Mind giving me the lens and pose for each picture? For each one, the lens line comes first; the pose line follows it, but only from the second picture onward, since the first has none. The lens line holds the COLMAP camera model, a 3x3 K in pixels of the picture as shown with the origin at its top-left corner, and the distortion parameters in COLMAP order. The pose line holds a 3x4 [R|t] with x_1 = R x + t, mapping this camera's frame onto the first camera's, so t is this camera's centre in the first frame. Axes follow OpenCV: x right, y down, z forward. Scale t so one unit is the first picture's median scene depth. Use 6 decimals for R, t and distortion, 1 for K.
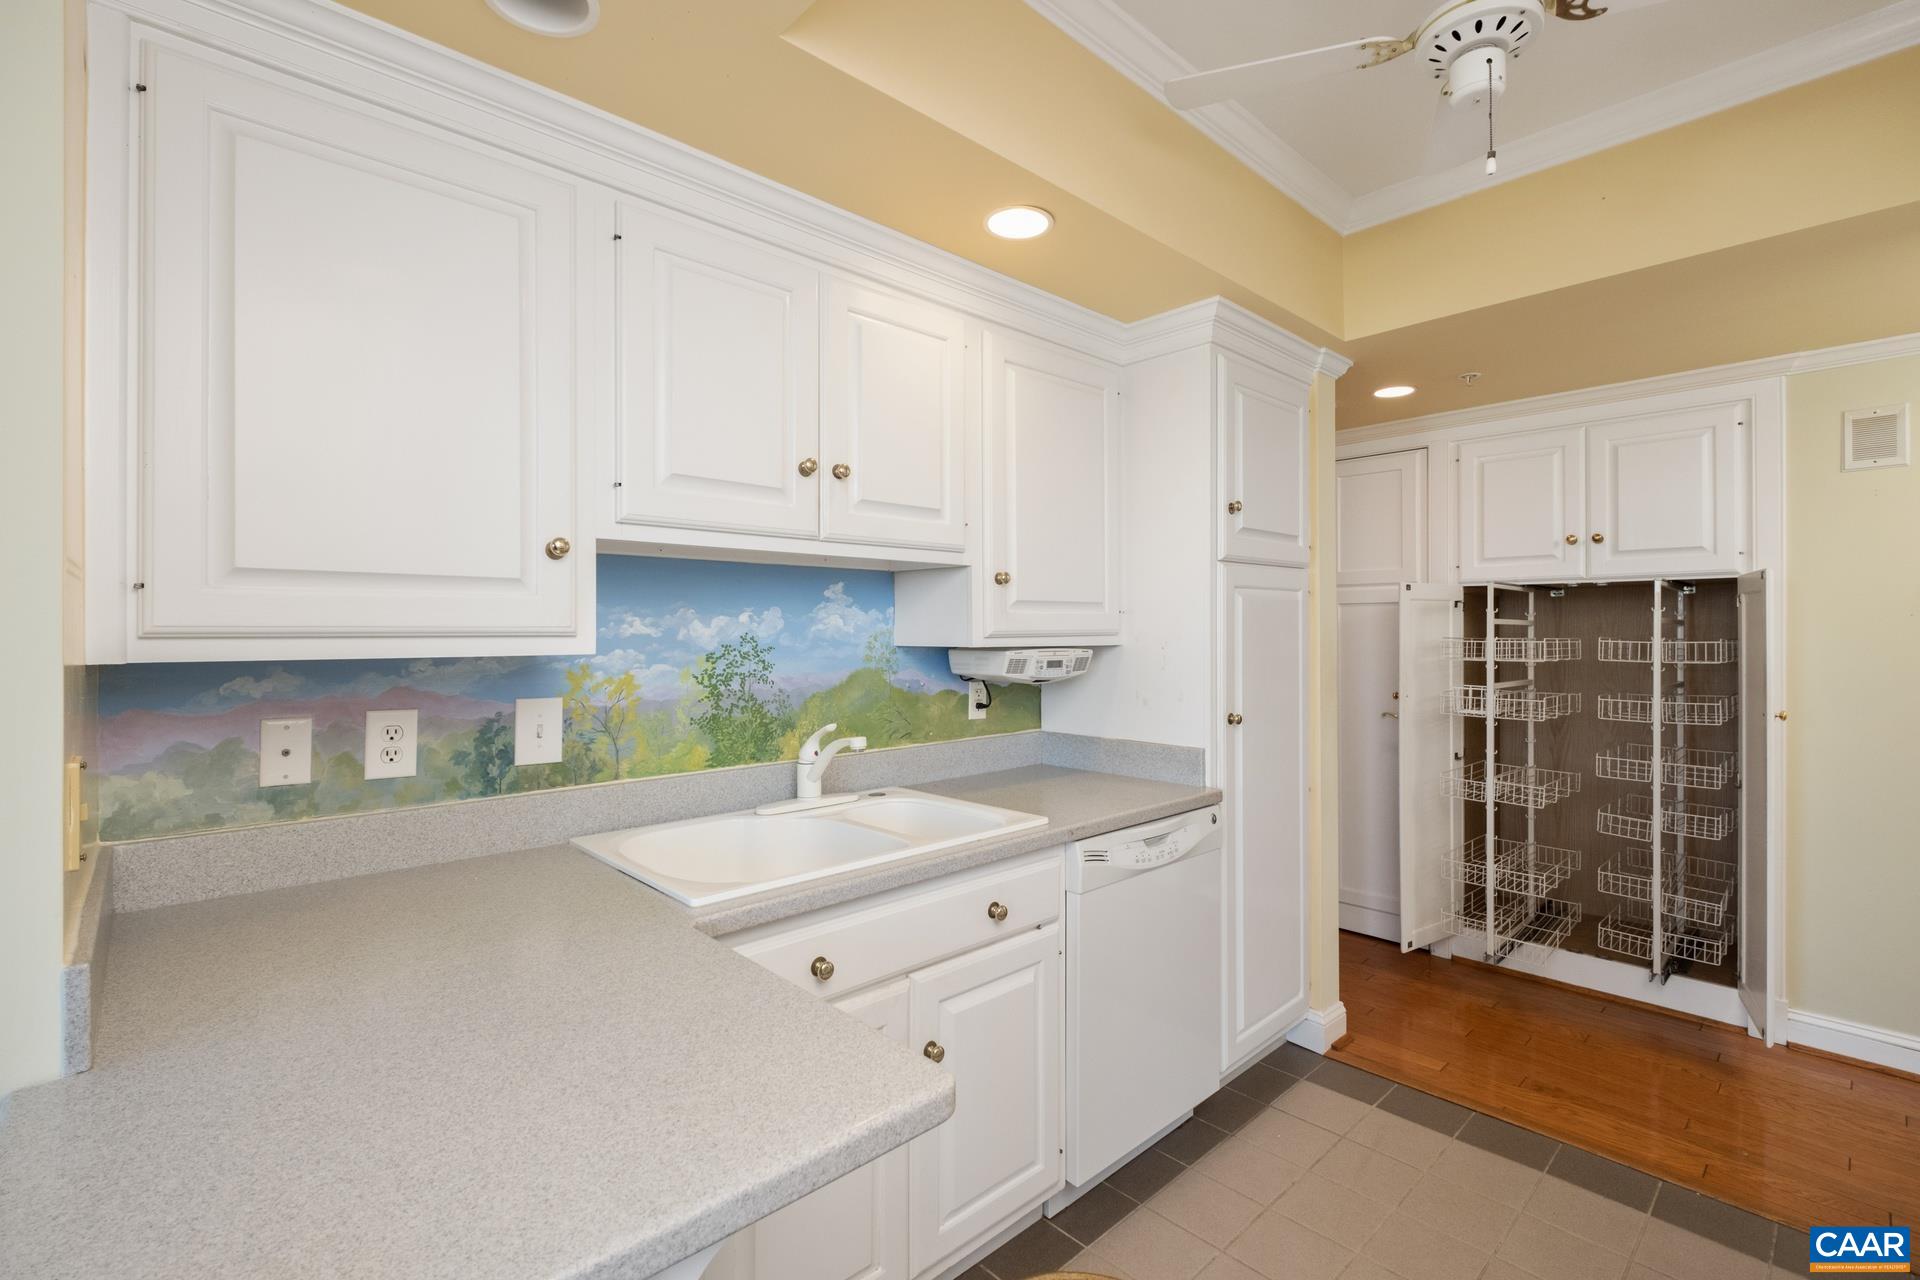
lens RADIAL K [[848.6, 0, 958.1], [0, 848.6, 636.9], [0, 0, 1]] dist [-0.000158, 0.000004]
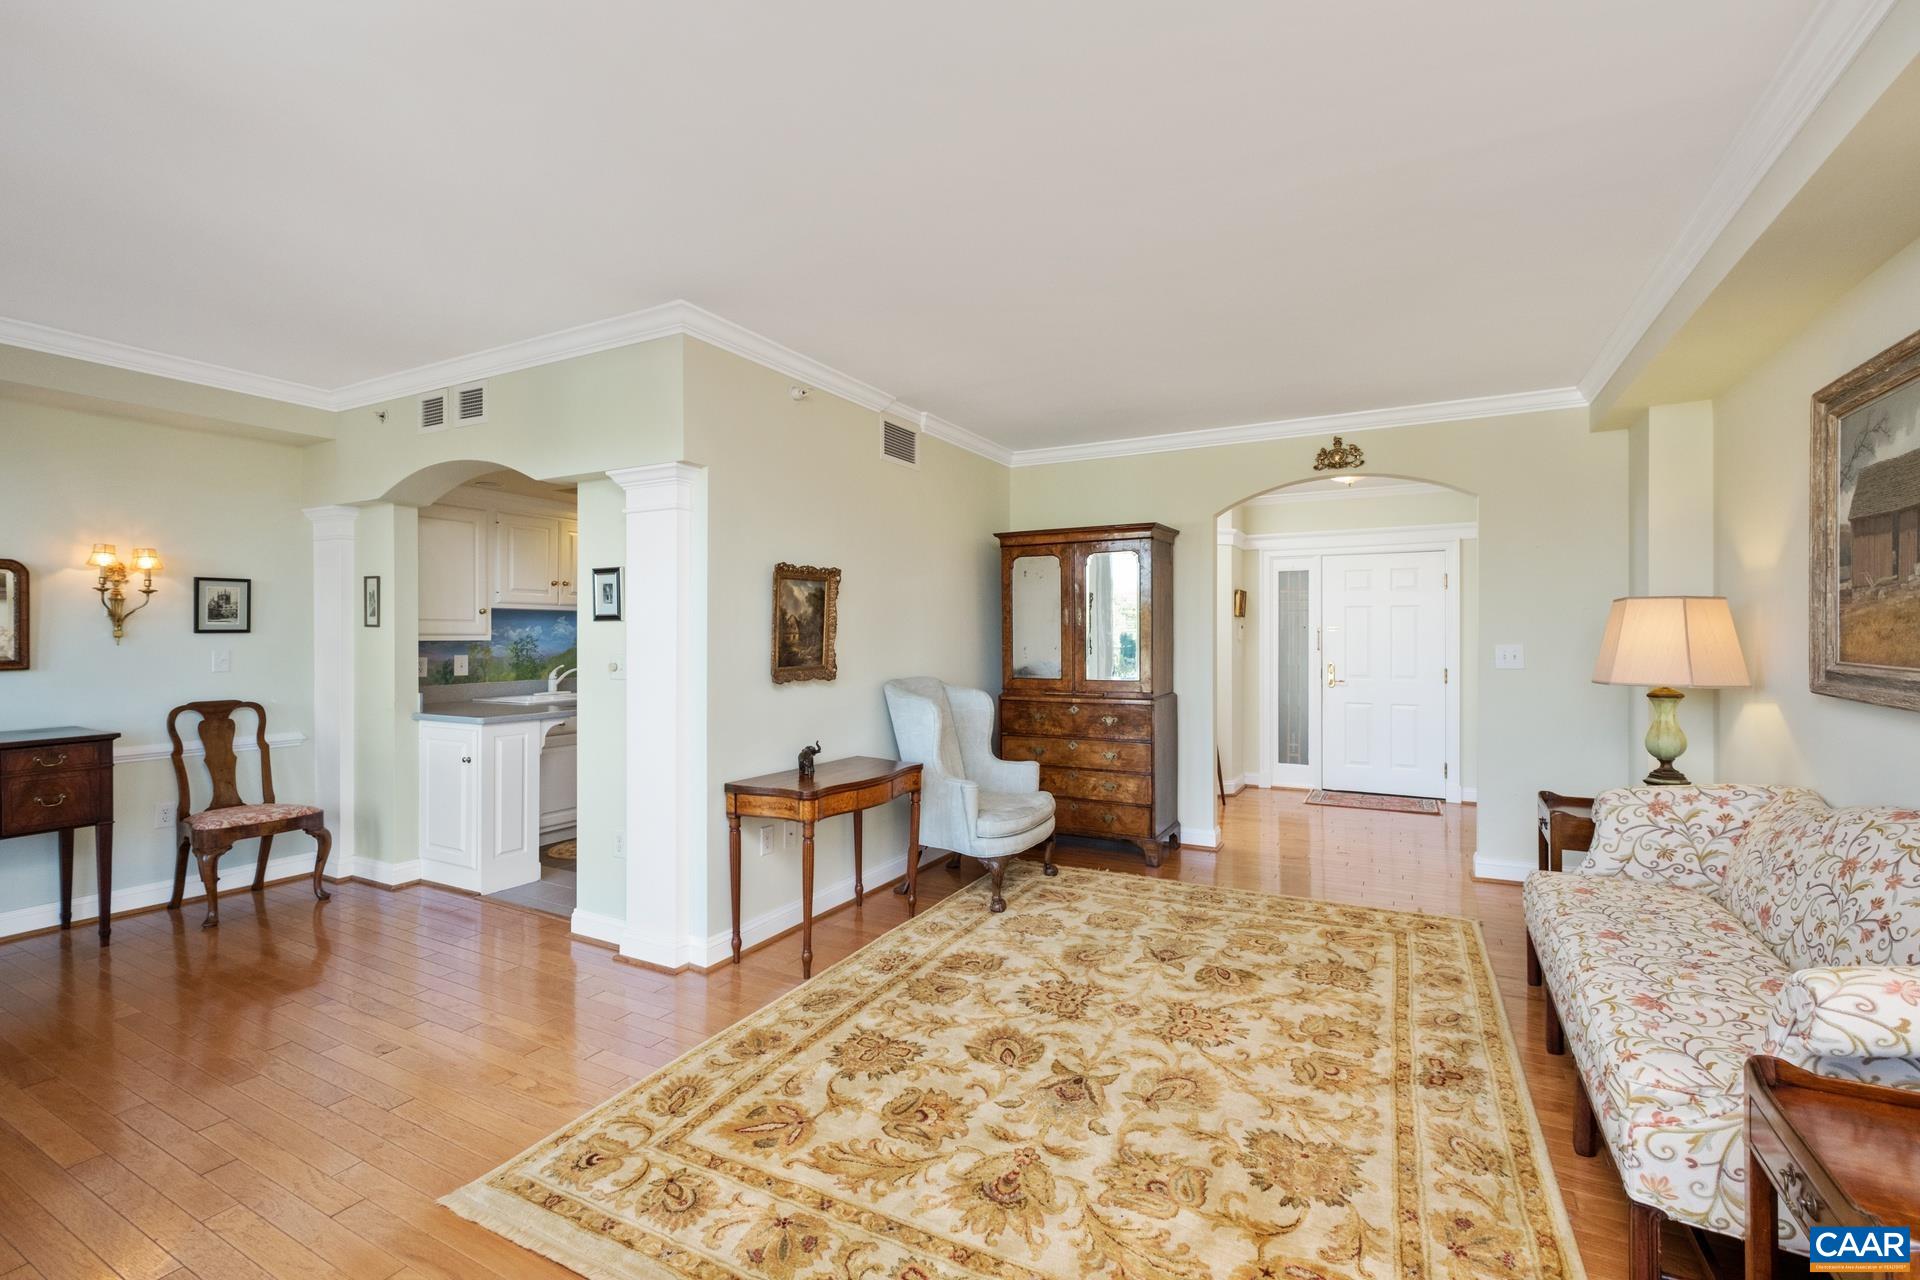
lens RADIAL K [[848.6, 0, 957.9], [0, 848.6, 636.6], [0, 0, 1]] dist [-0.000158, 0.000004]
pose [[0.948390, 0.001919, 0.317100, 0.248367], [-0.003125, 0.999990, 0.003294, -0.011505], [-0.317091, -0.004115, 0.948386, -2.502365]]
